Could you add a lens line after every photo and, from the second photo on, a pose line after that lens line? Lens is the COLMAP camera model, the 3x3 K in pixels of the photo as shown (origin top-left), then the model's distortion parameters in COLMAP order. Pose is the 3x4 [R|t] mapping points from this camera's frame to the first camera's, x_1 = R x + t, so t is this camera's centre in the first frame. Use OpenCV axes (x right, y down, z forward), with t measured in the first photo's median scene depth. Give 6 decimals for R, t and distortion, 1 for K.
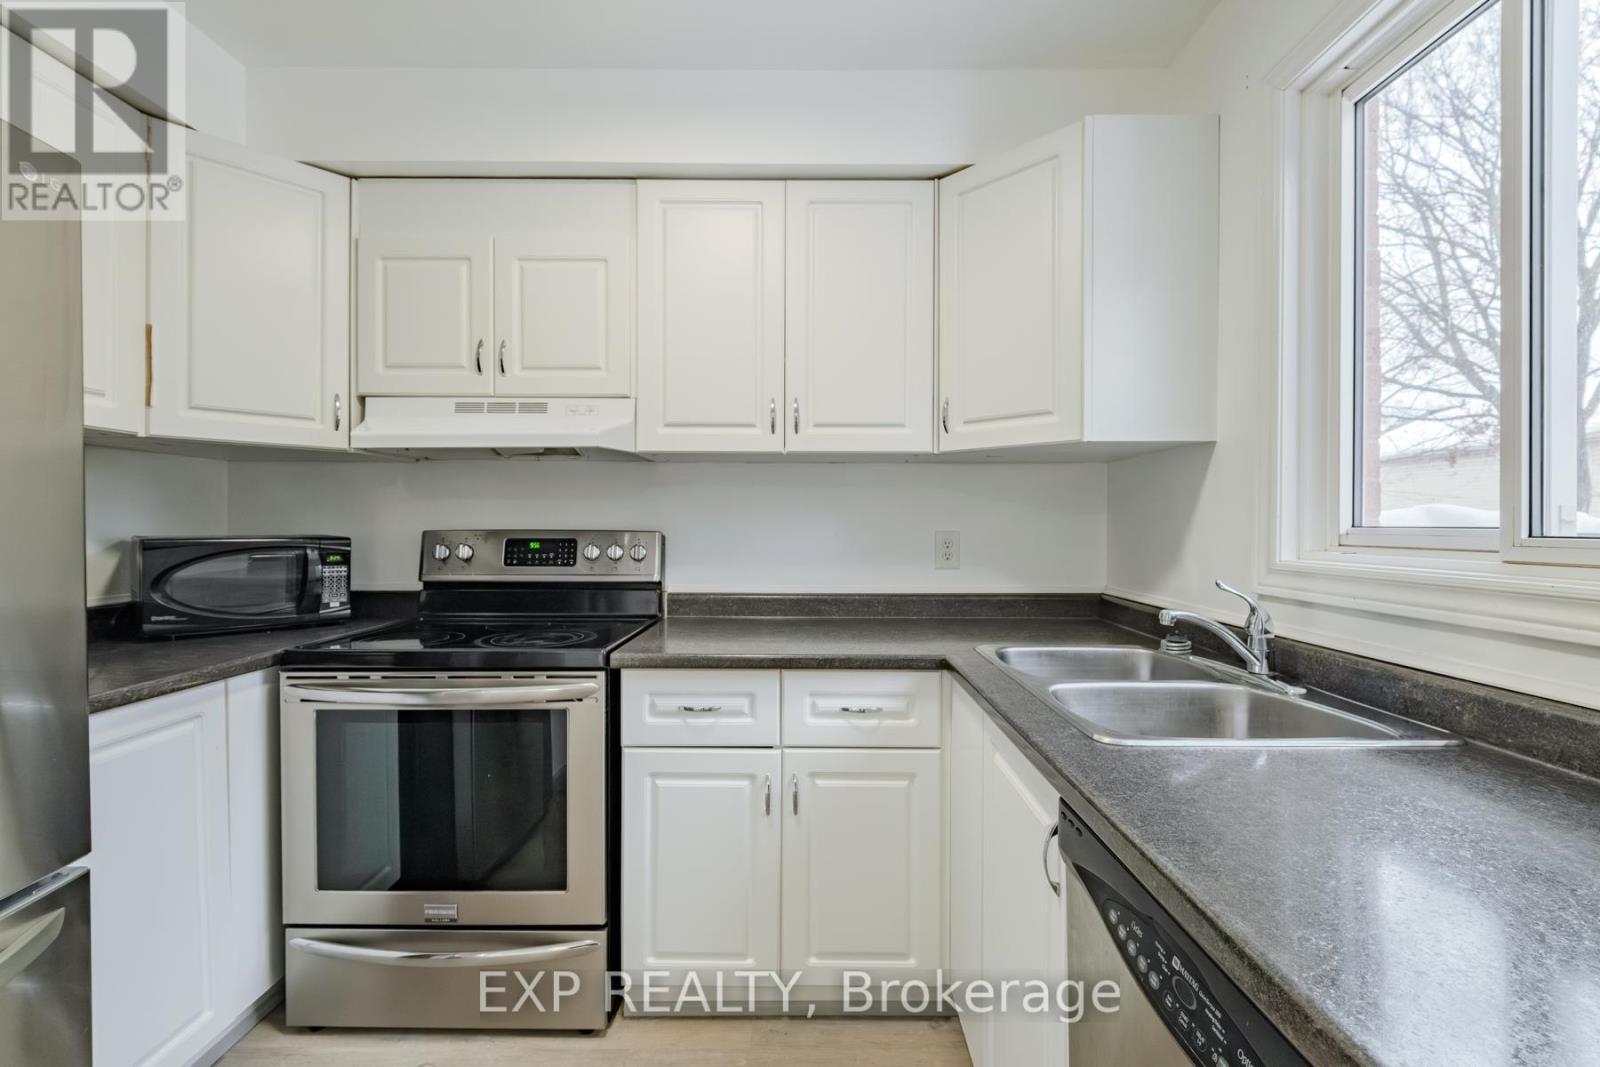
lens RADIAL K [[701.7, 0, 809.2], [0, 701.7, 527.3], [0, 0, 1]] dist [0.004546, -0.001272]
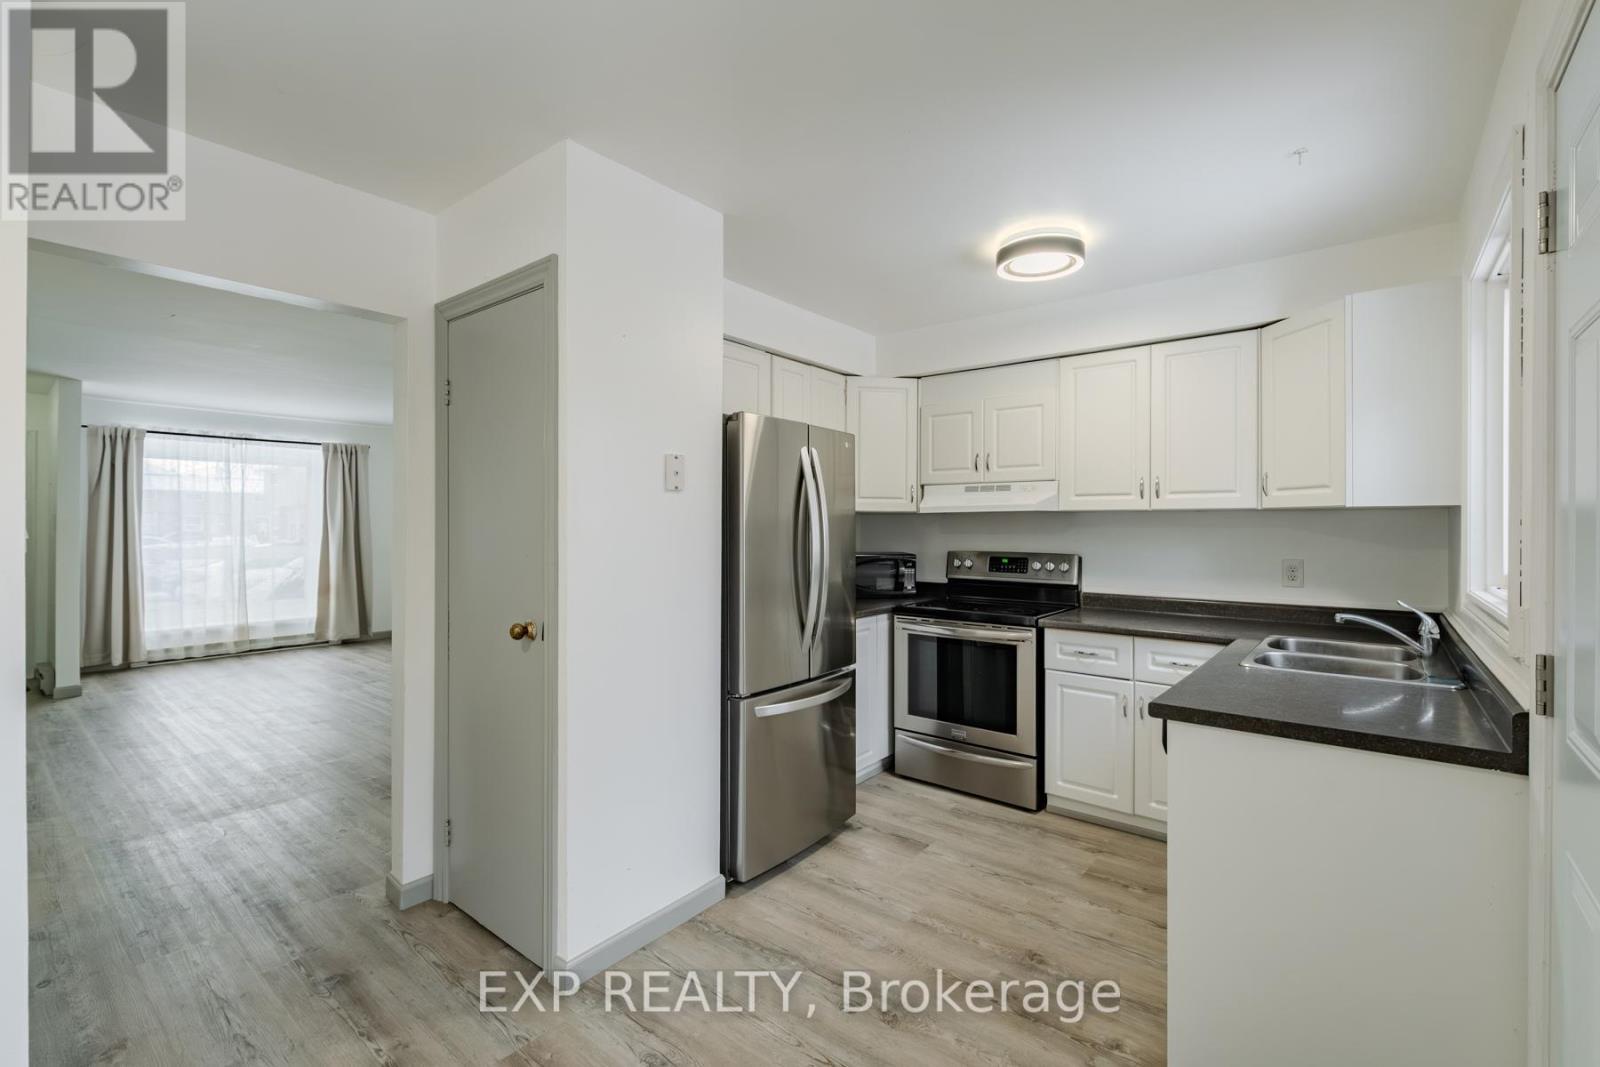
lens RADIAL K [[701.7, 0, 801.3], [0, 701.7, 529.9], [0, 0, 1]] dist [0.004546, -0.001272]
pose [[0.777657, 0.002892, -0.628682, 0.379933], [-0.004937, 0.999987, -0.001508, -0.055518], [0.628670, 0.004276, 0.777661, -0.825537]]
